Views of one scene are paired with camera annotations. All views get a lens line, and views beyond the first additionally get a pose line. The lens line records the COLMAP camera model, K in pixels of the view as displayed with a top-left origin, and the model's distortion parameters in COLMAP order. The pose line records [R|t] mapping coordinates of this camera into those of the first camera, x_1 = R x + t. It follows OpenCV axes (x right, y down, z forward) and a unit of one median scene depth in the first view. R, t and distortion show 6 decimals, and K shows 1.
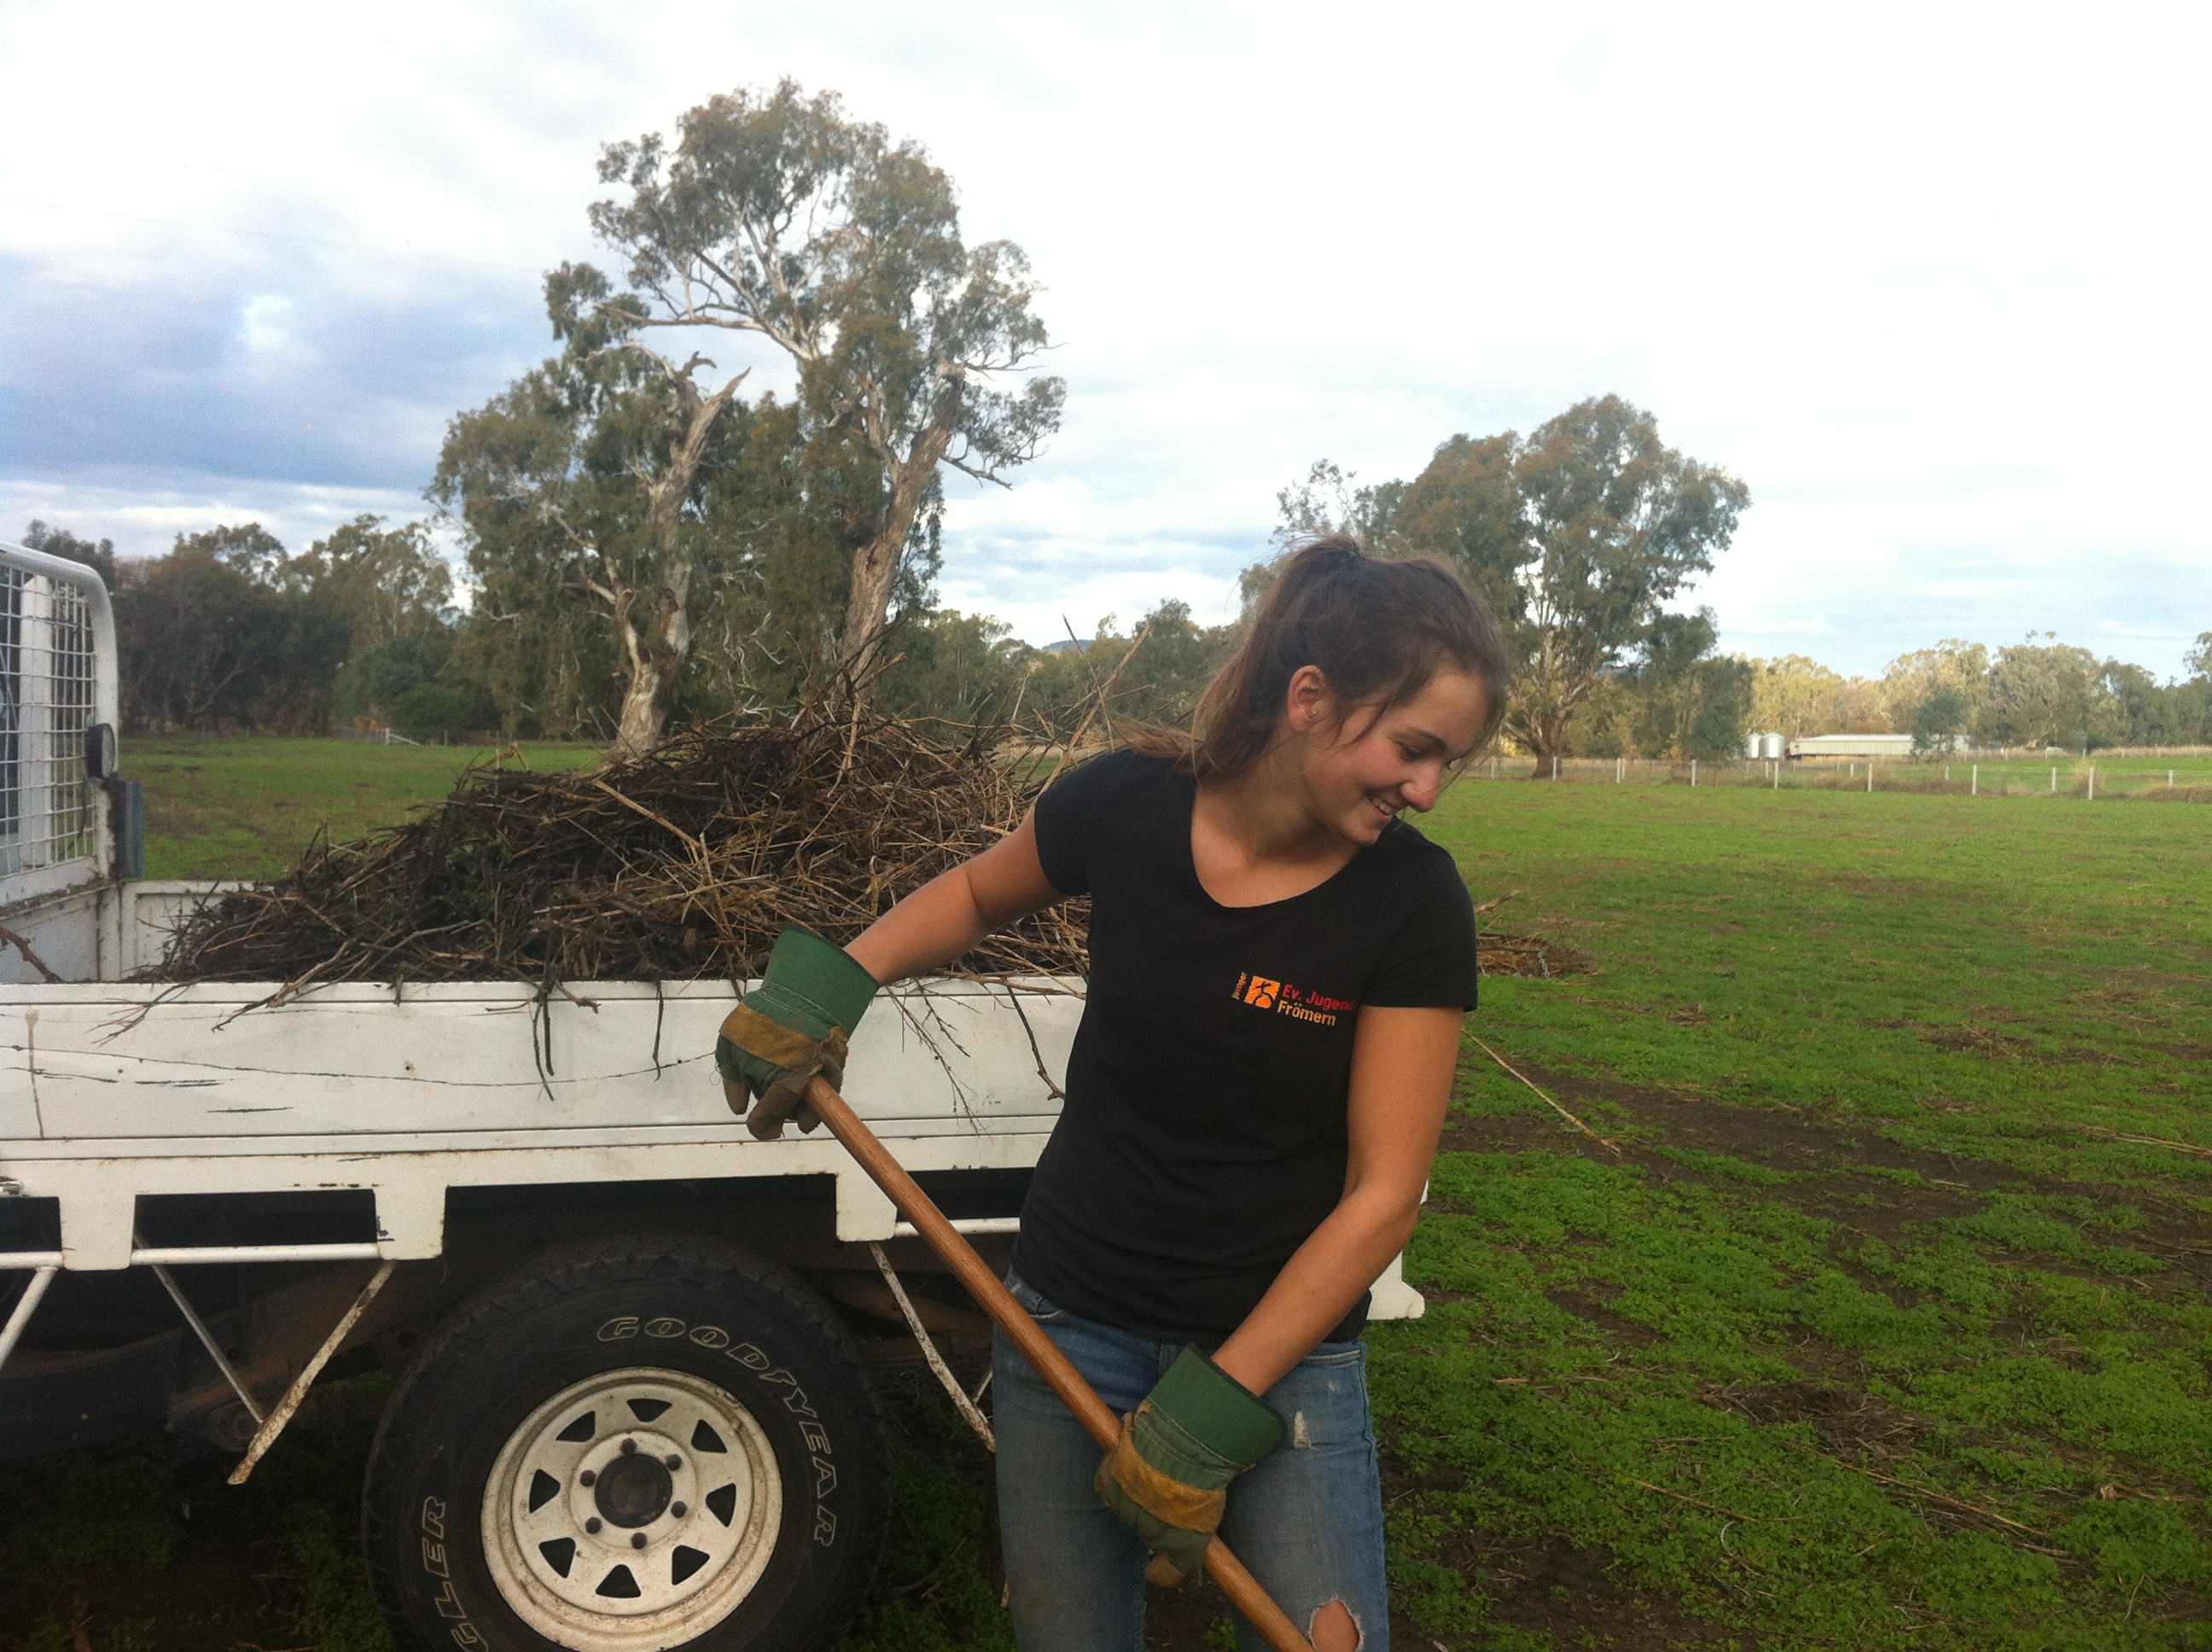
lens RADIAL K [[2214.6, 0, 1107.6], [0, 2214.6, 926.0], [0, 0, 1]] dist [0.144151, -0.547693]
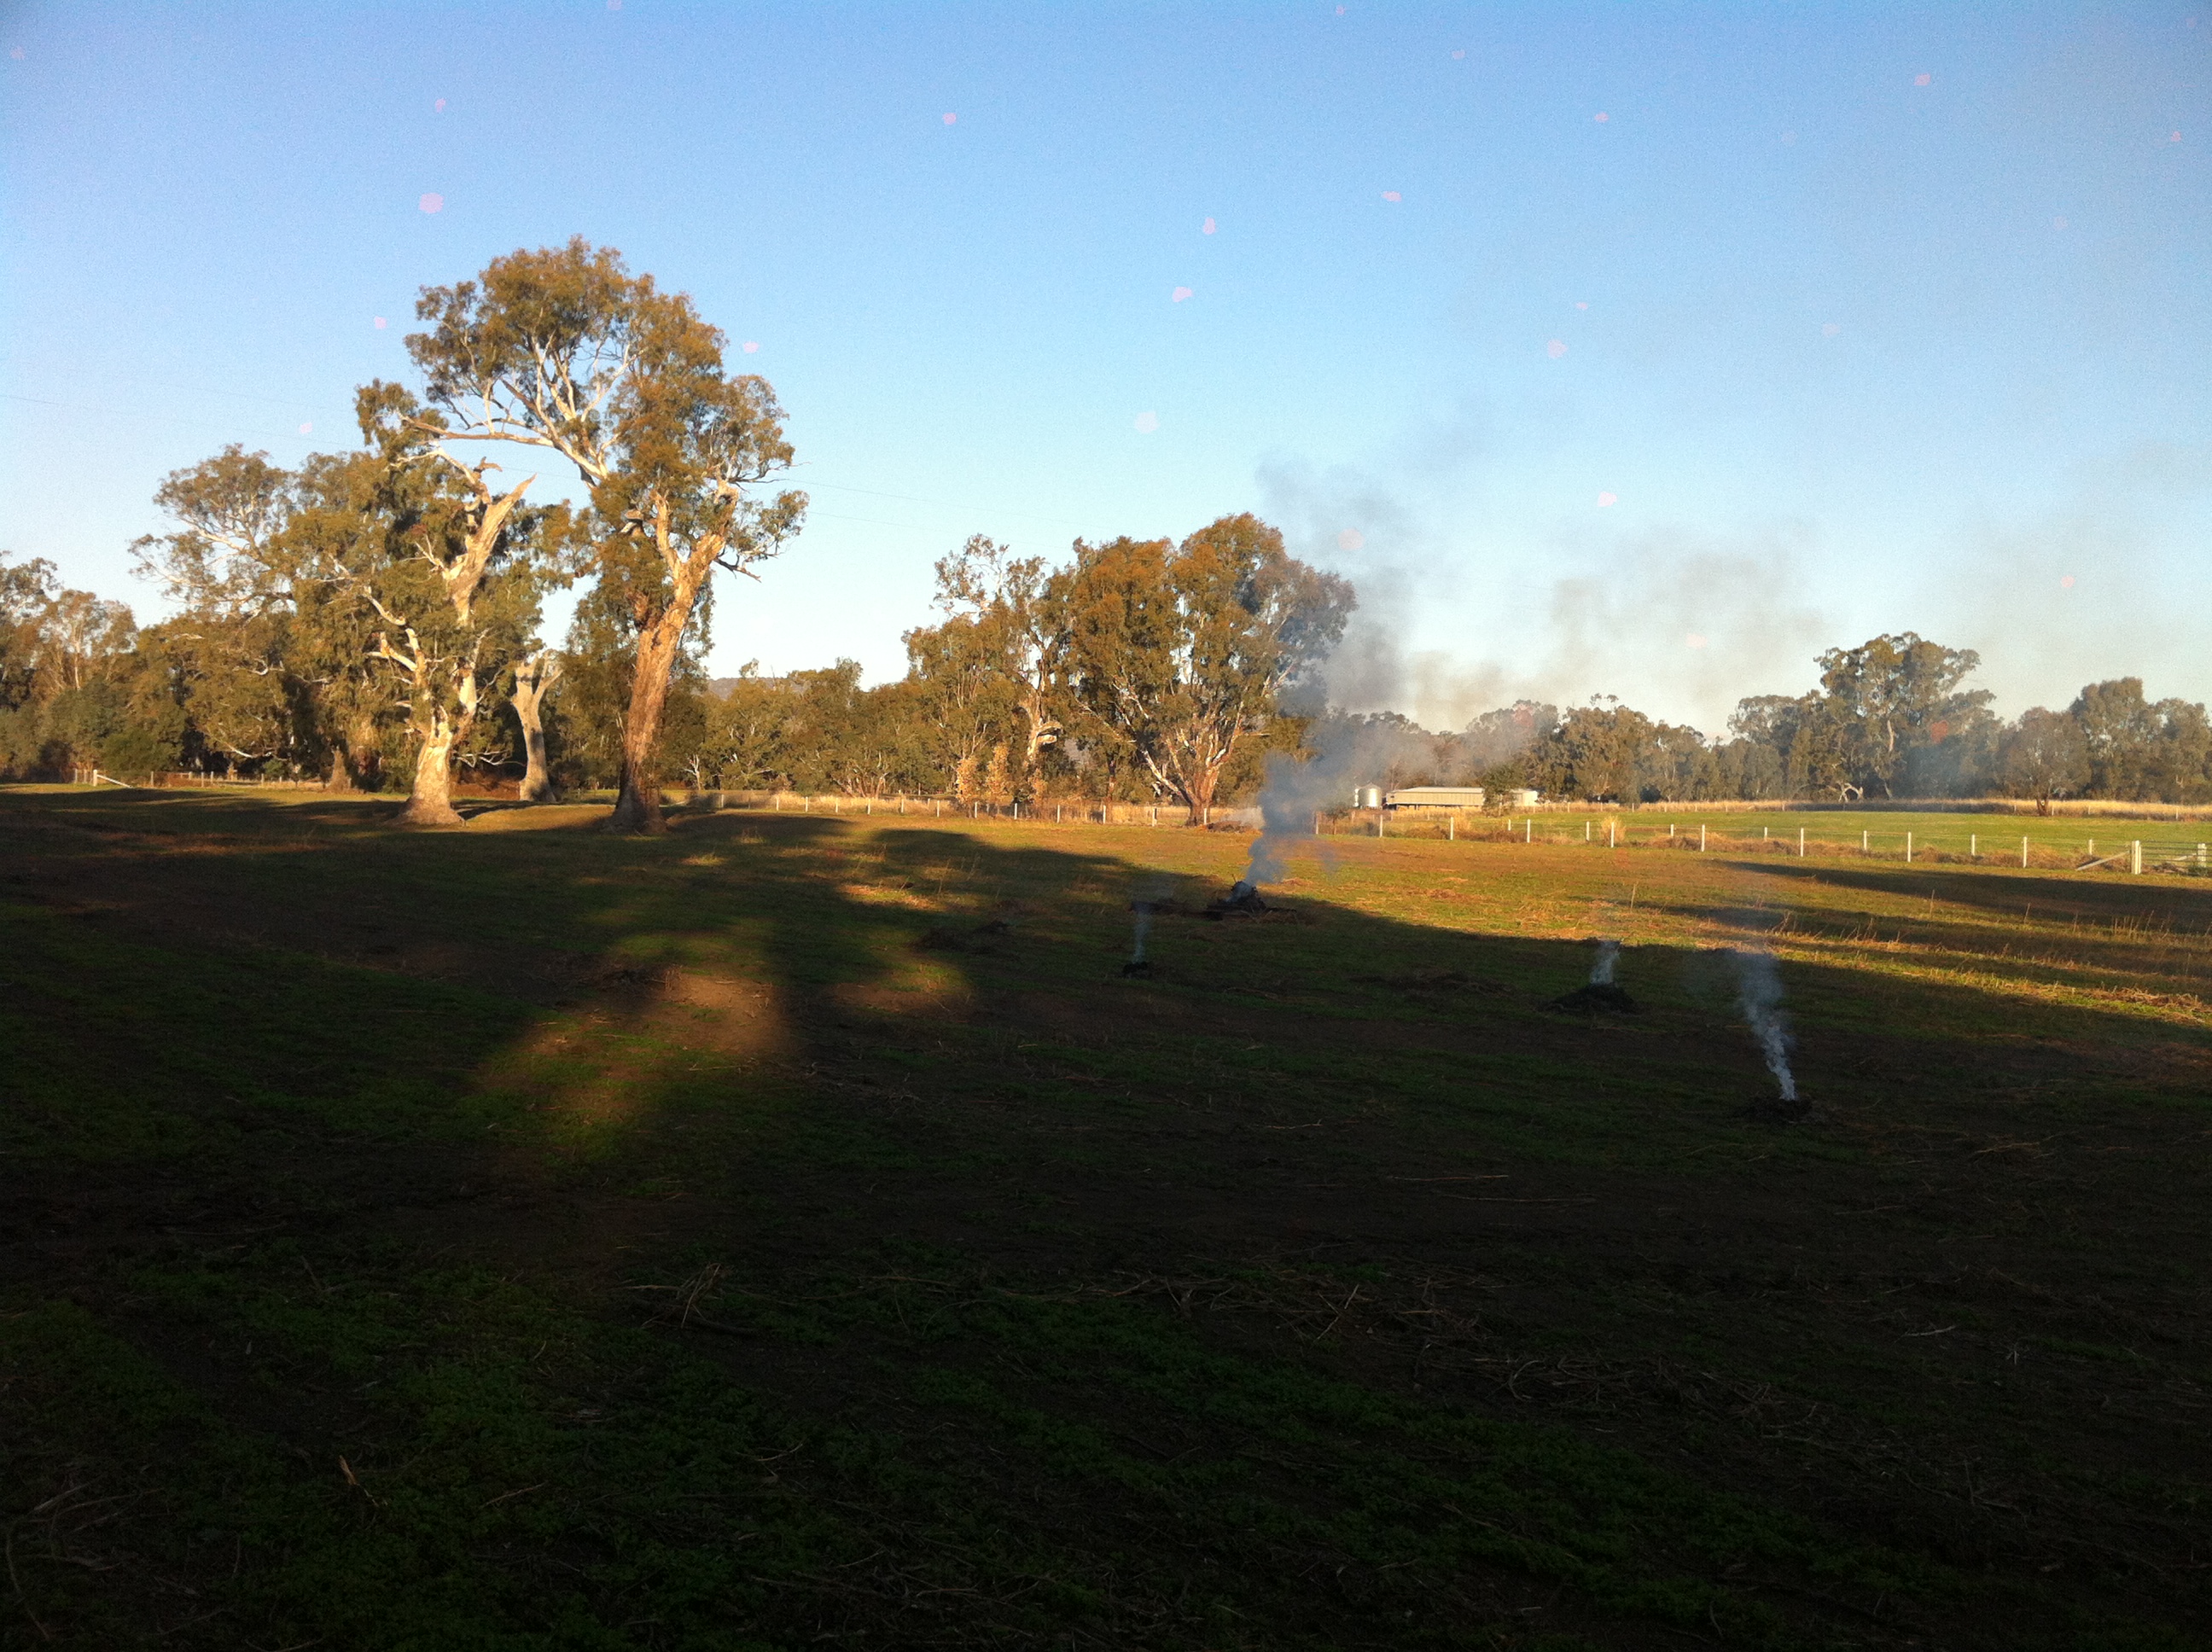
lens RADIAL K [[2259.8, 0, 1106.0], [0, 2259.8, 826.0], [0, 0, 1]] dist [0.003437, 0.004050]
pose [[0.985017, 0.006860, 0.172320, -0.067381], [0.004166, 0.997971, -0.063541, 0.011818], [-0.172406, 0.063307, 0.982990, -0.207630]]
